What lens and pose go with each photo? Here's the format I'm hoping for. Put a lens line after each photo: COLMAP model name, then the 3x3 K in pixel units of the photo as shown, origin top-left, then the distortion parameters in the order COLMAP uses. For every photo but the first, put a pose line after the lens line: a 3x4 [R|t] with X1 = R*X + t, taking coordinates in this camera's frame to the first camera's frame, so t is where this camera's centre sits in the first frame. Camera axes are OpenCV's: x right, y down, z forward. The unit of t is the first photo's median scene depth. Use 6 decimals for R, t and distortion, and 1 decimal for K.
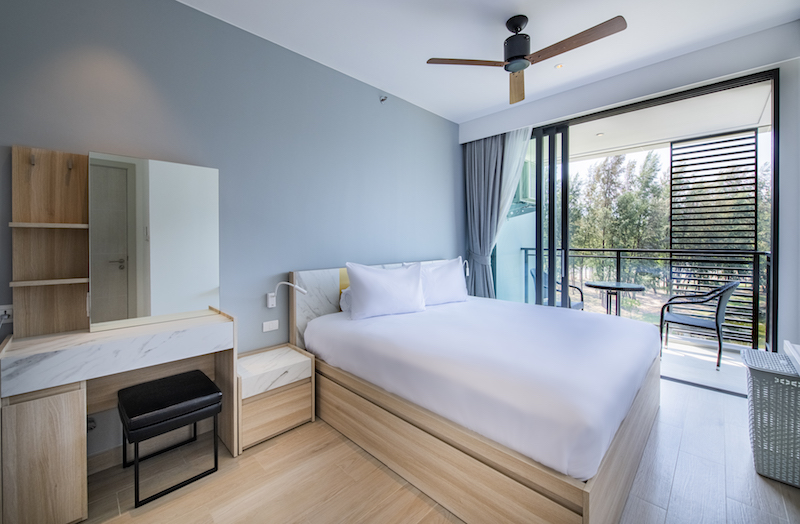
lens RADIAL K [[328.6, 0, 414.0], [0, 328.6, 243.1], [0, 0, 1]] dist [0.004307, 0.000125]
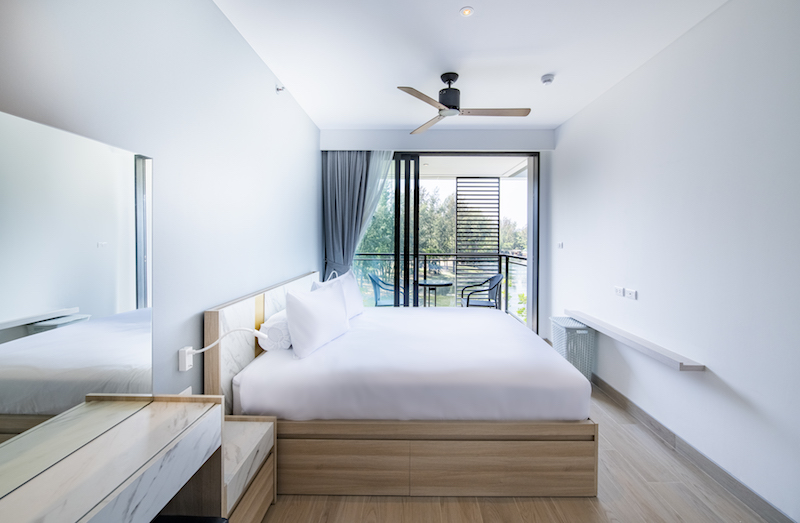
lens RADIAL K [[328.6, 0, 409.6], [0, 328.6, 240.3], [0, 0, 1]] dist [0.004307, 0.000125]
pose [[0.724573, -0.002092, 0.689195, -0.610353], [0.001344, 0.999998, 0.001622, -0.072287], [-0.689197, -0.000249, 0.724574, 0.227419]]
